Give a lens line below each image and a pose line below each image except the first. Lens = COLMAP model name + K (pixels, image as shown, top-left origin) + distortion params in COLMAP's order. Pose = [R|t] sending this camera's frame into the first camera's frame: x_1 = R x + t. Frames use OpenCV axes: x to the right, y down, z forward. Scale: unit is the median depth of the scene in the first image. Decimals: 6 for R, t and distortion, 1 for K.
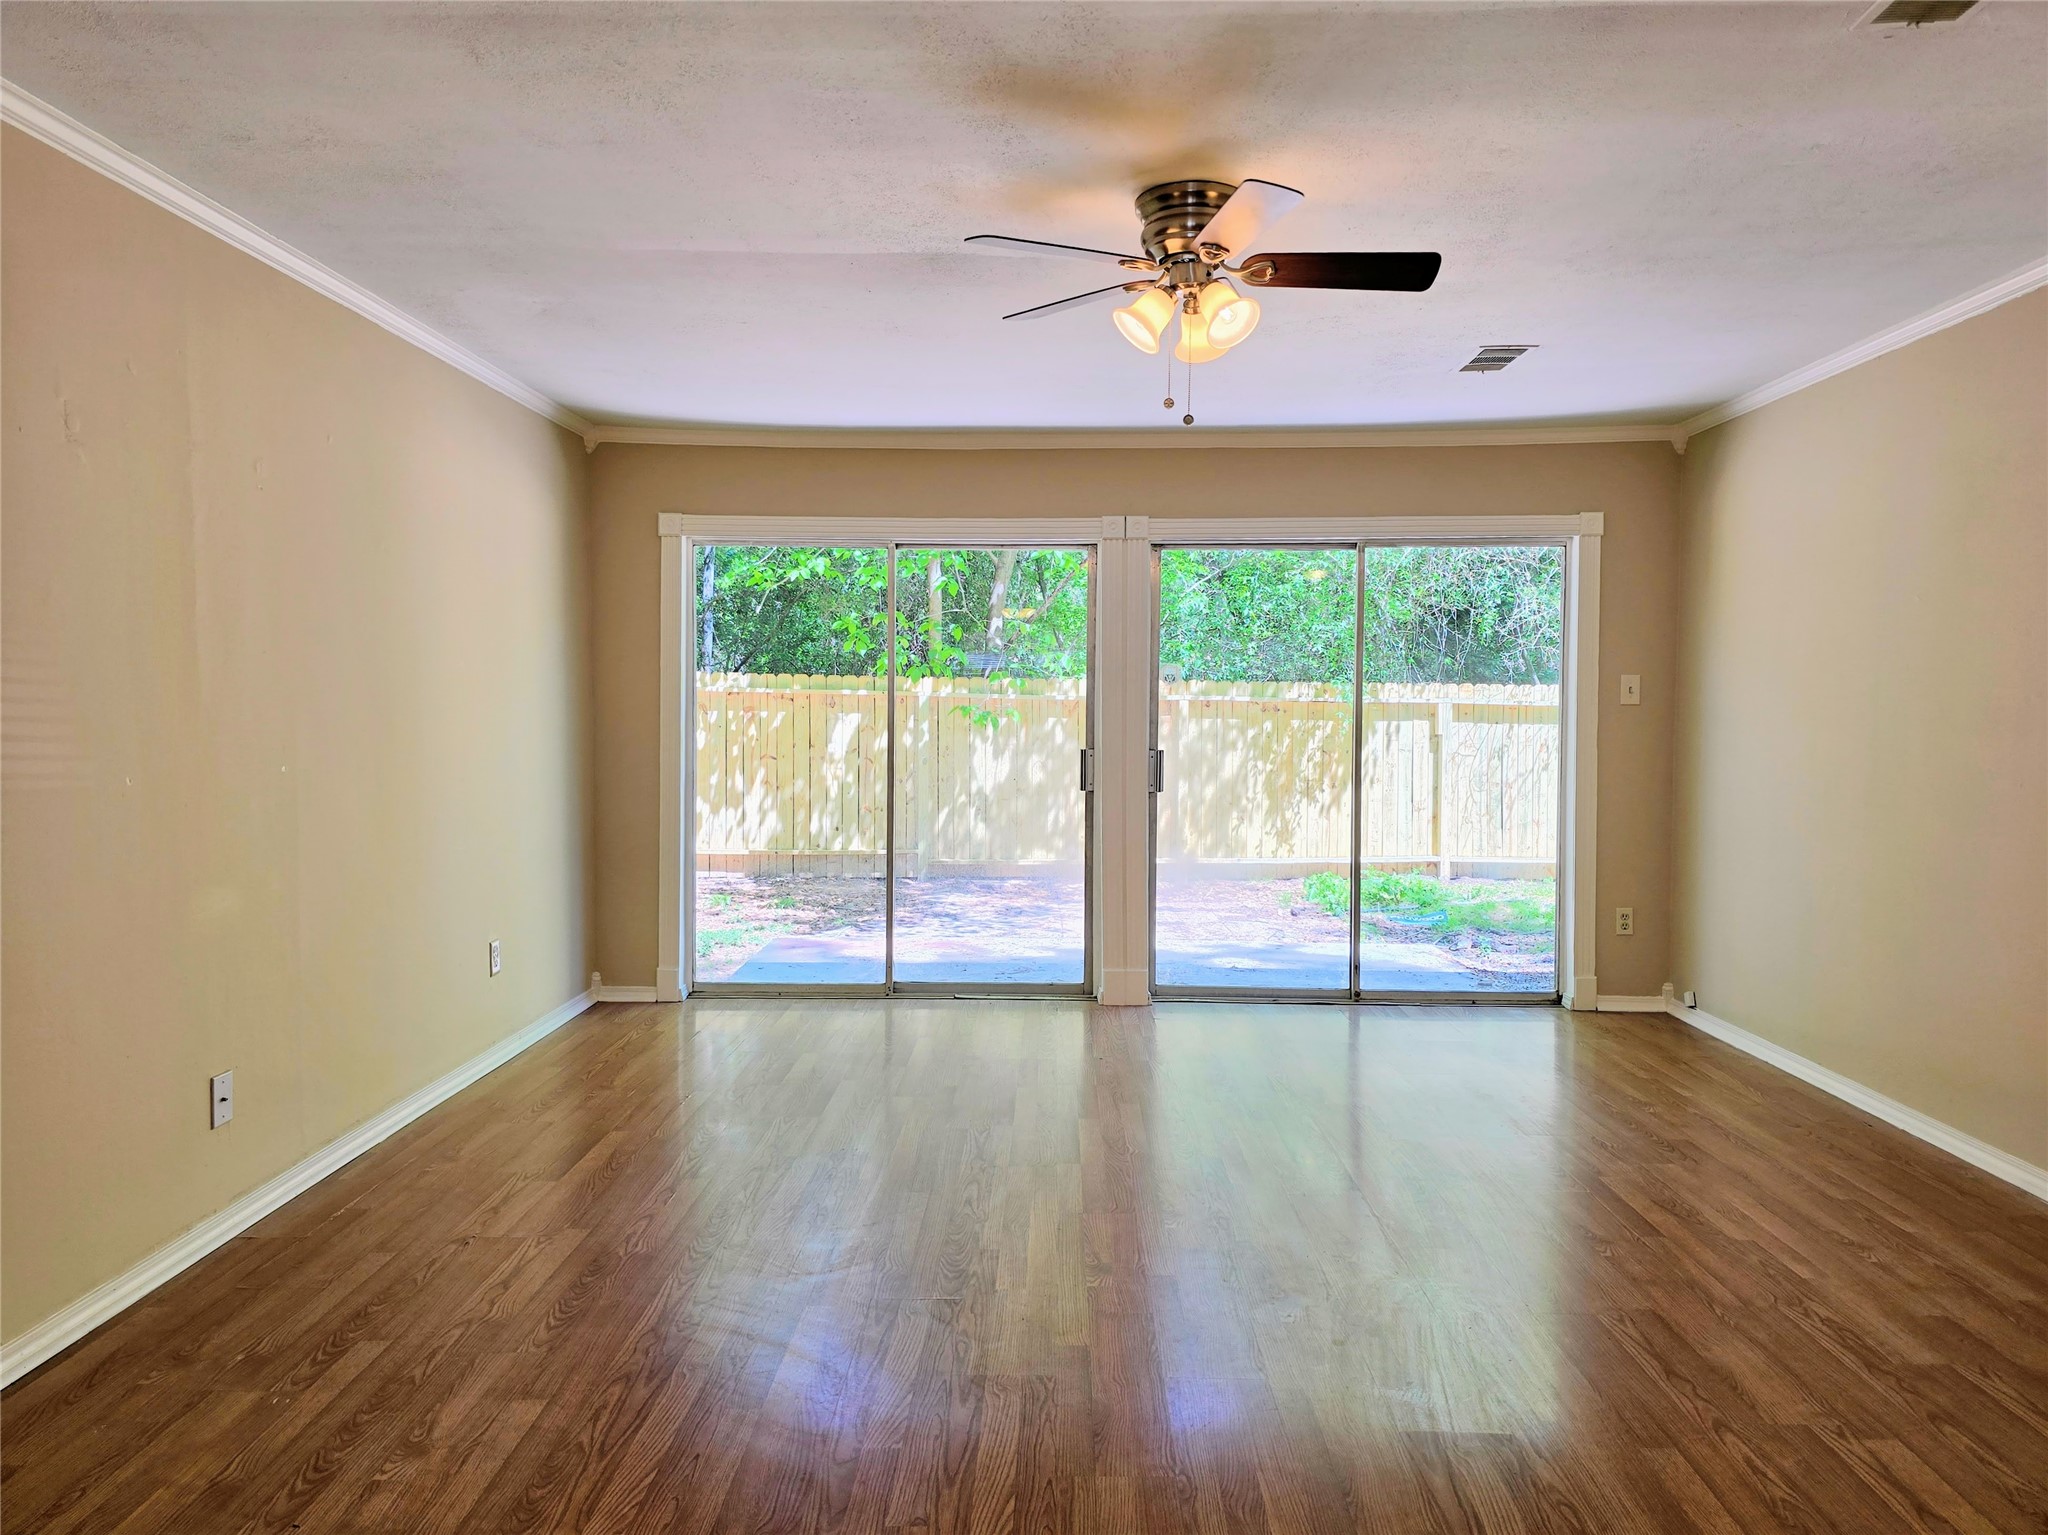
lens RADIAL K [[1429.3, 0, 1024.0], [0, 1429.3, 767.5], [0, 0, 1]] dist [0.067948, -0.058828]
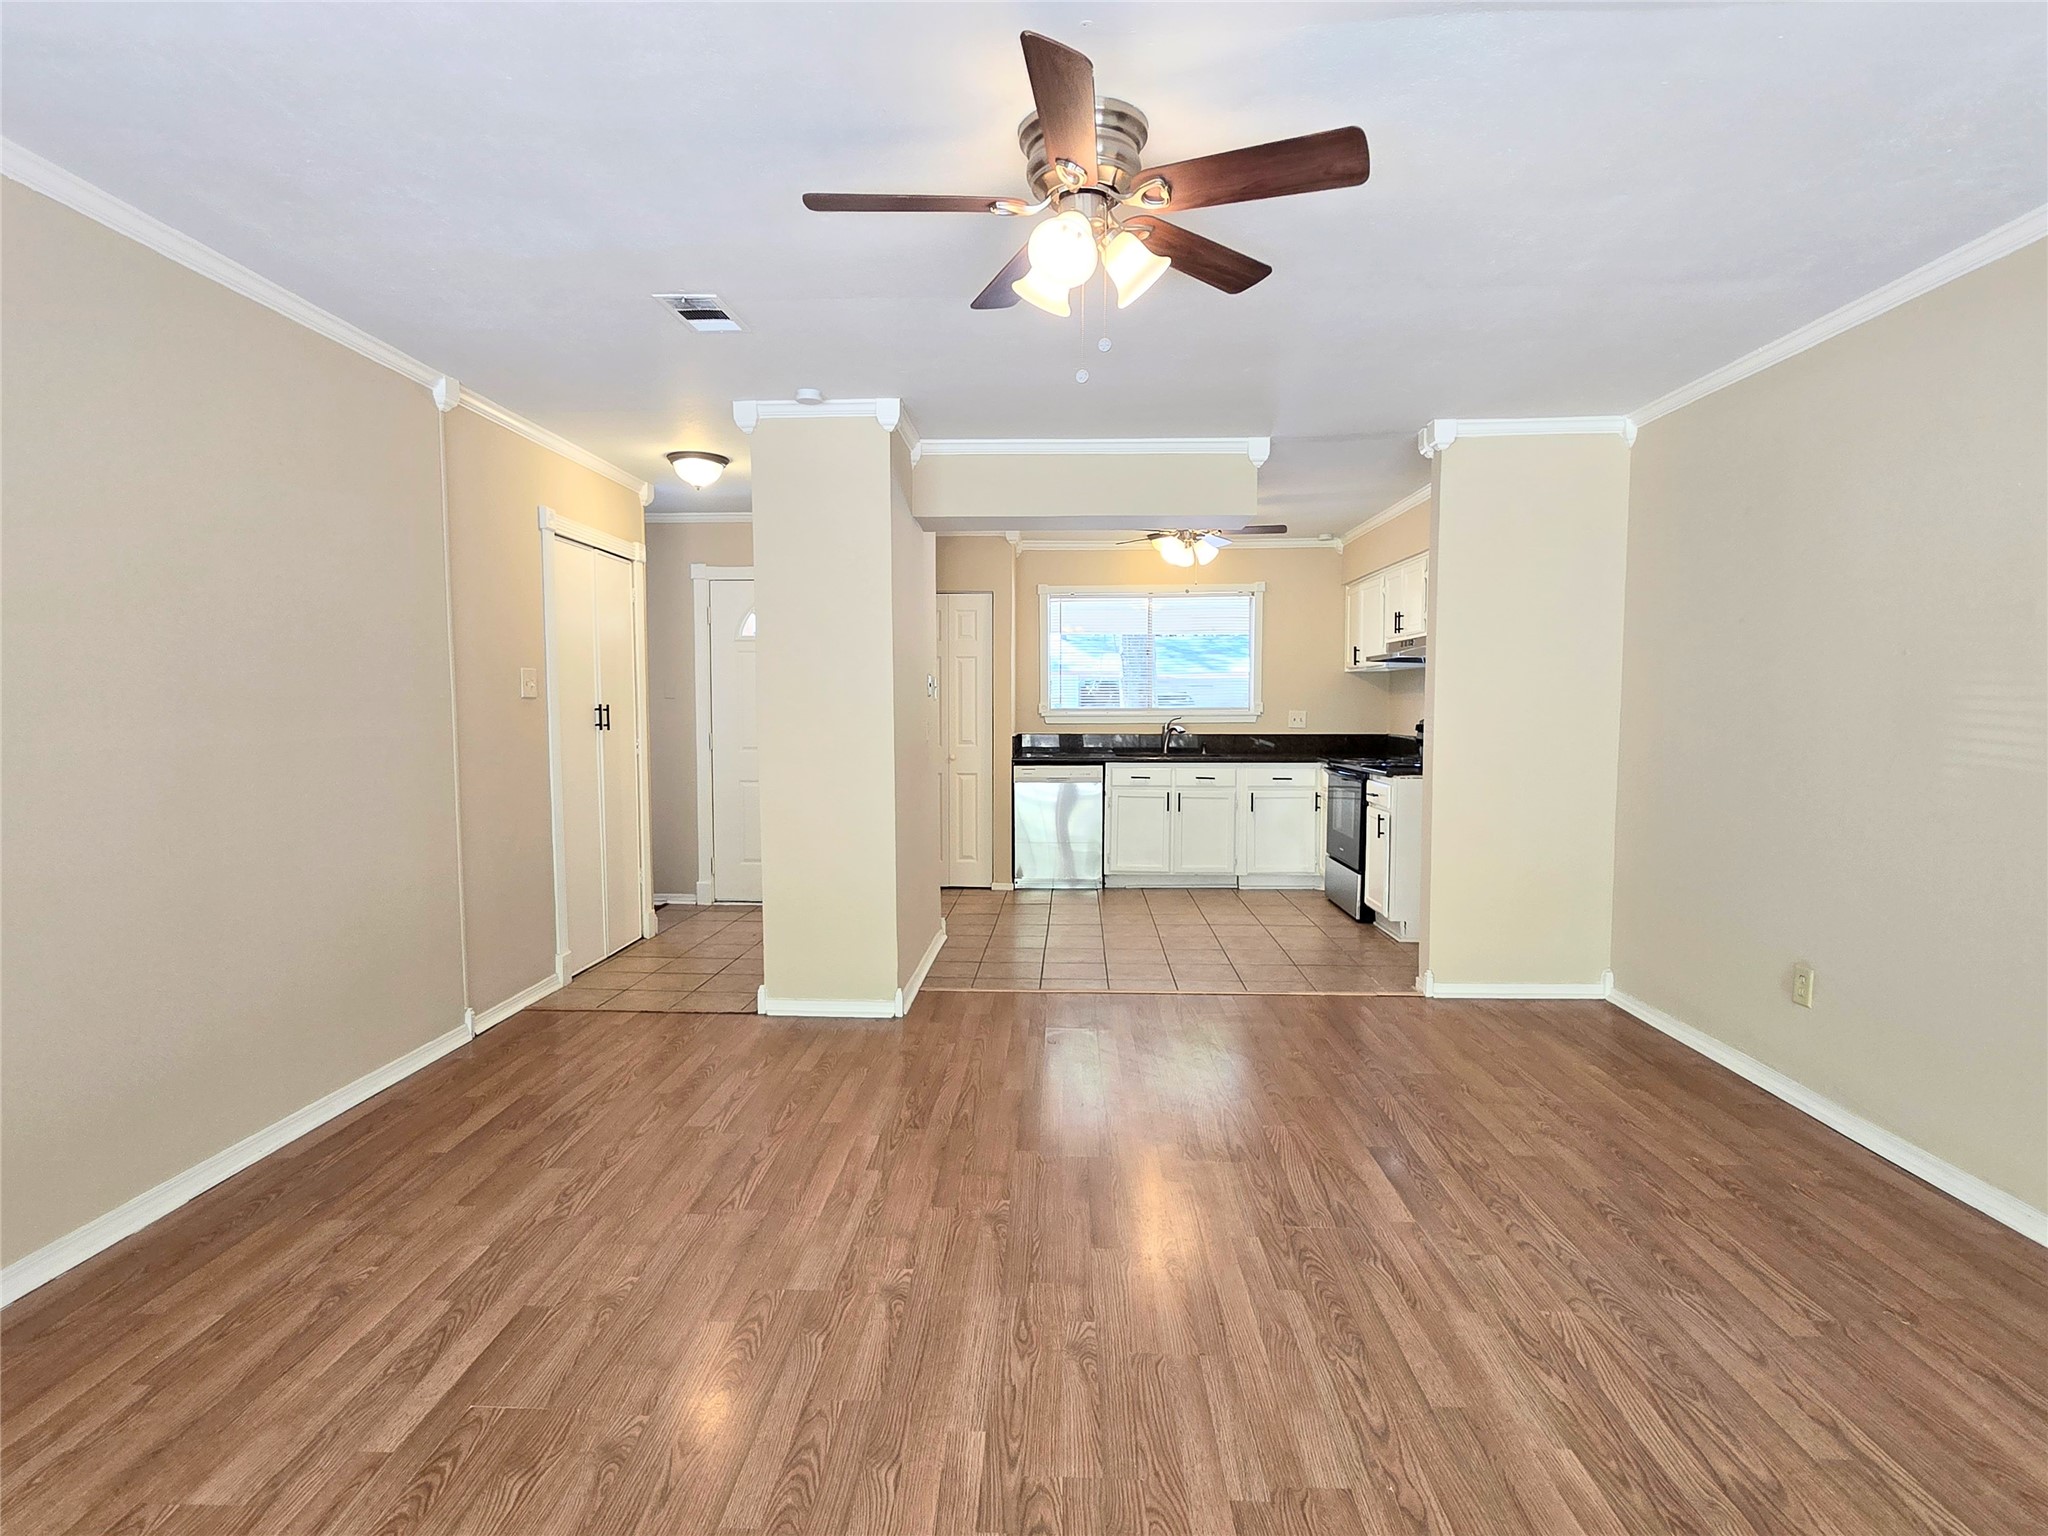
lens RADIAL K [[1017.8, 0, 1054.7], [0, 1017.8, 774.1], [0, 0, 1]] dist [0.002321, 0.000240]
pose [[-0.999856, -0.002855, -0.016750, 0.078901], [-0.004757, 0.993399, 0.114608, -0.037478], [0.016312, 0.114671, -0.993270, 0.915785]]
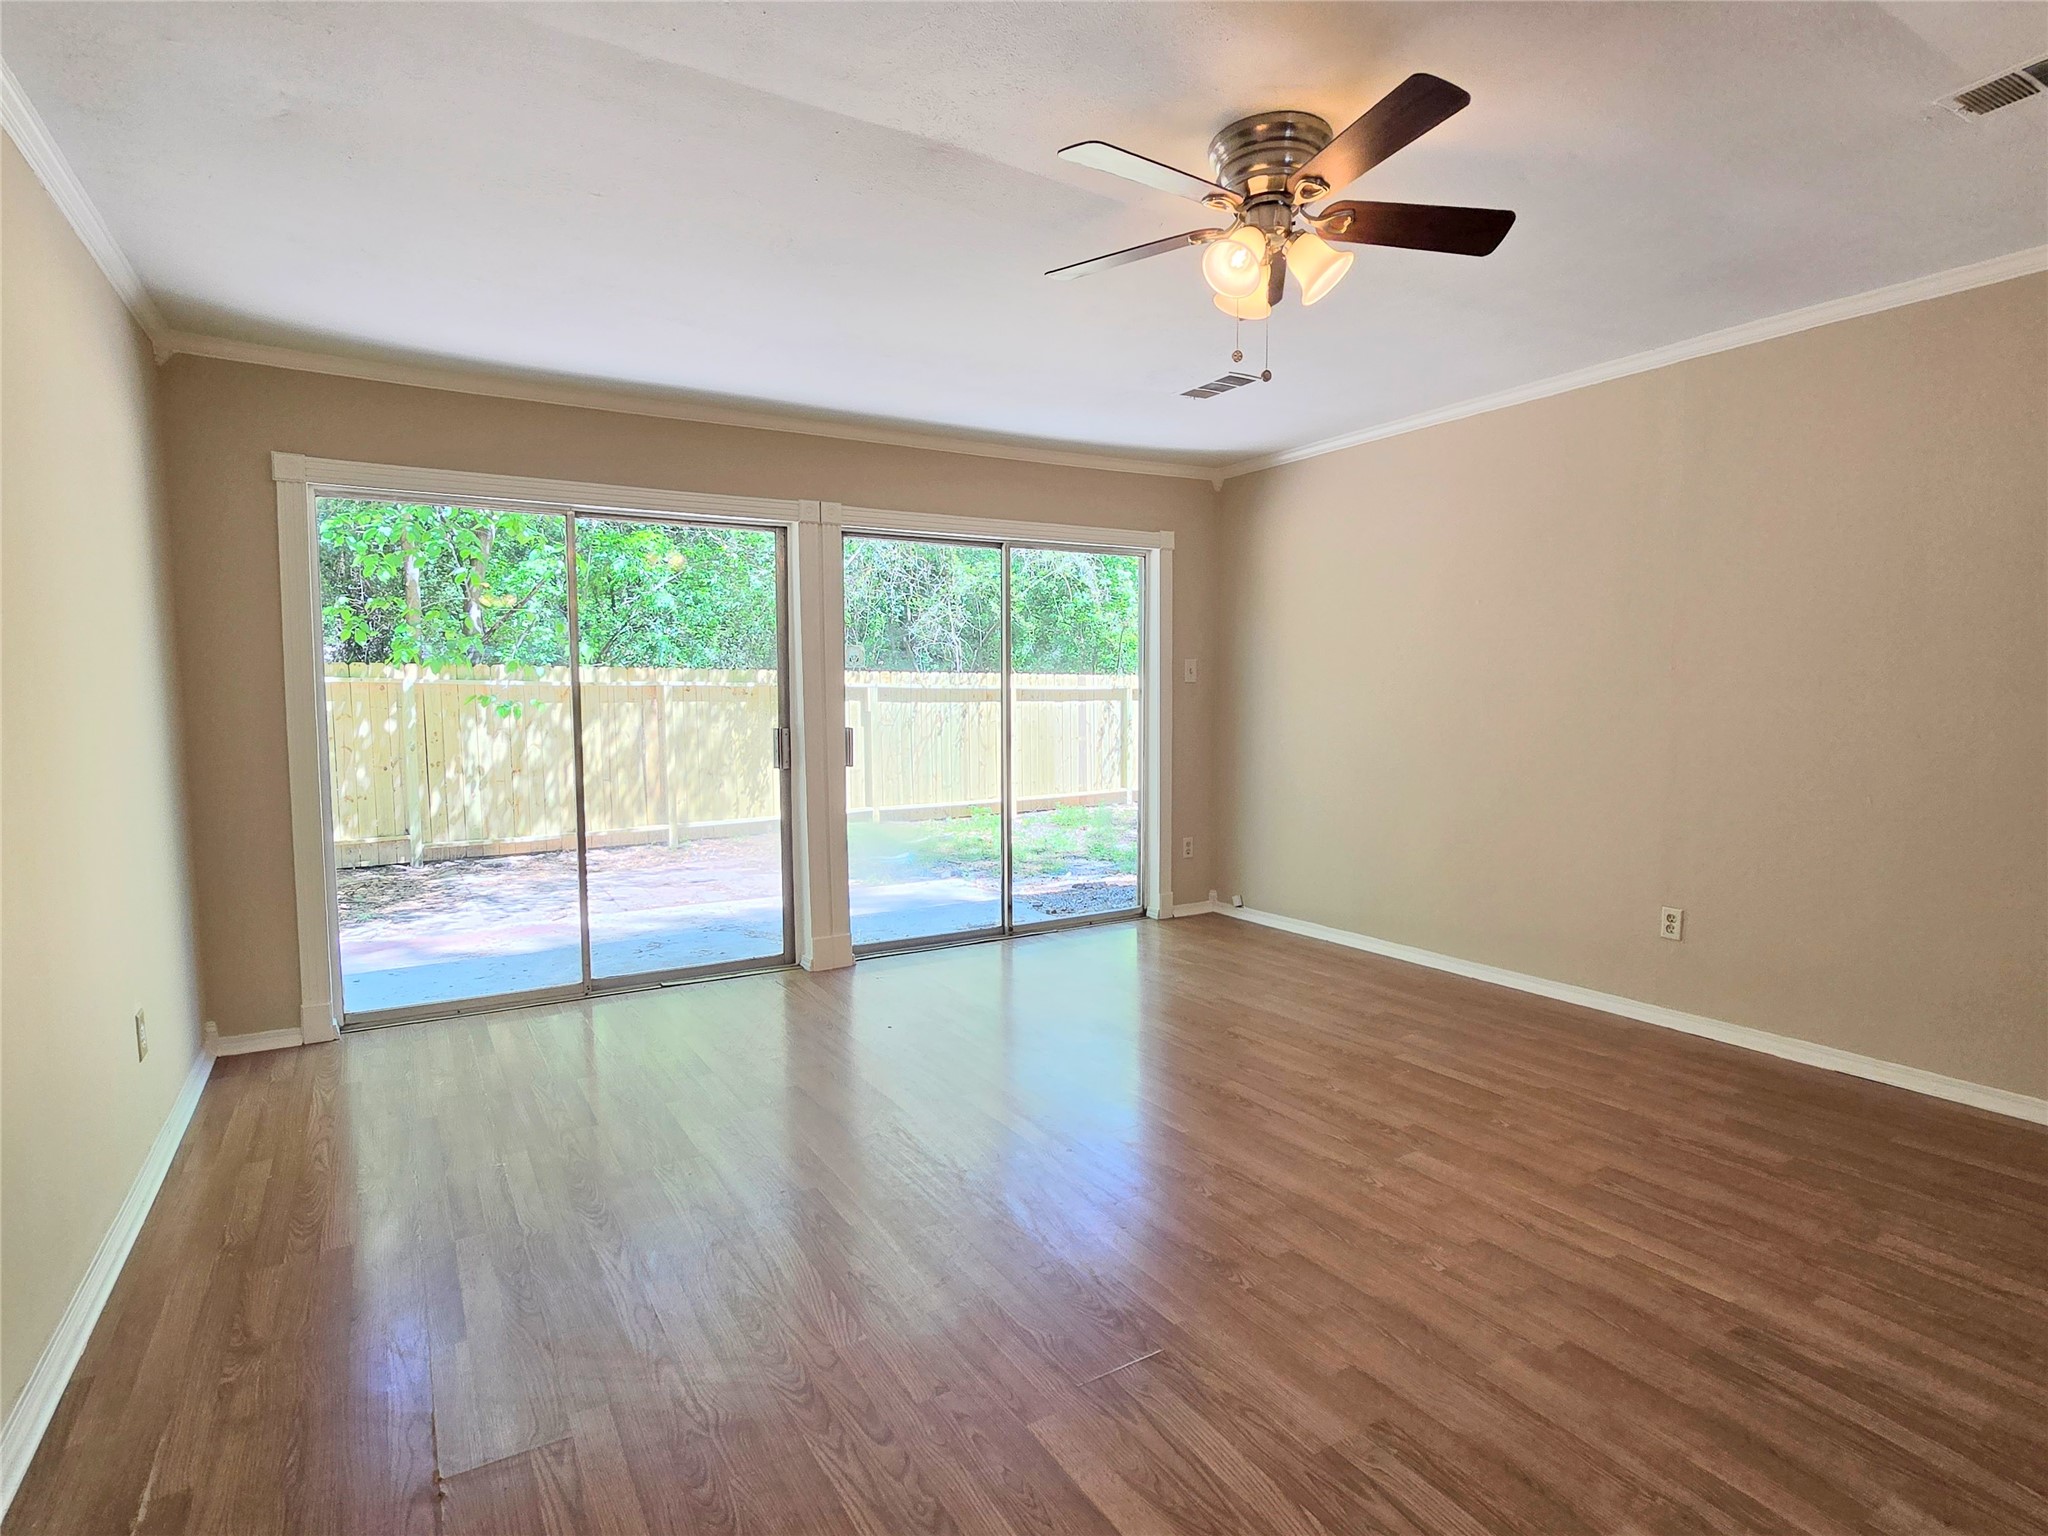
lens RADIAL K [[1066.5, 0, 996.4], [0, 1066.5, 784.3], [0, 0, 1]] dist [-0.001950, 0.000131]
pose [[0.844990, -0.055900, 0.531852, -0.239344], [0.033410, 0.998097, 0.051823, -0.006979], [-0.533737, -0.026021, 0.845250, 0.268838]]
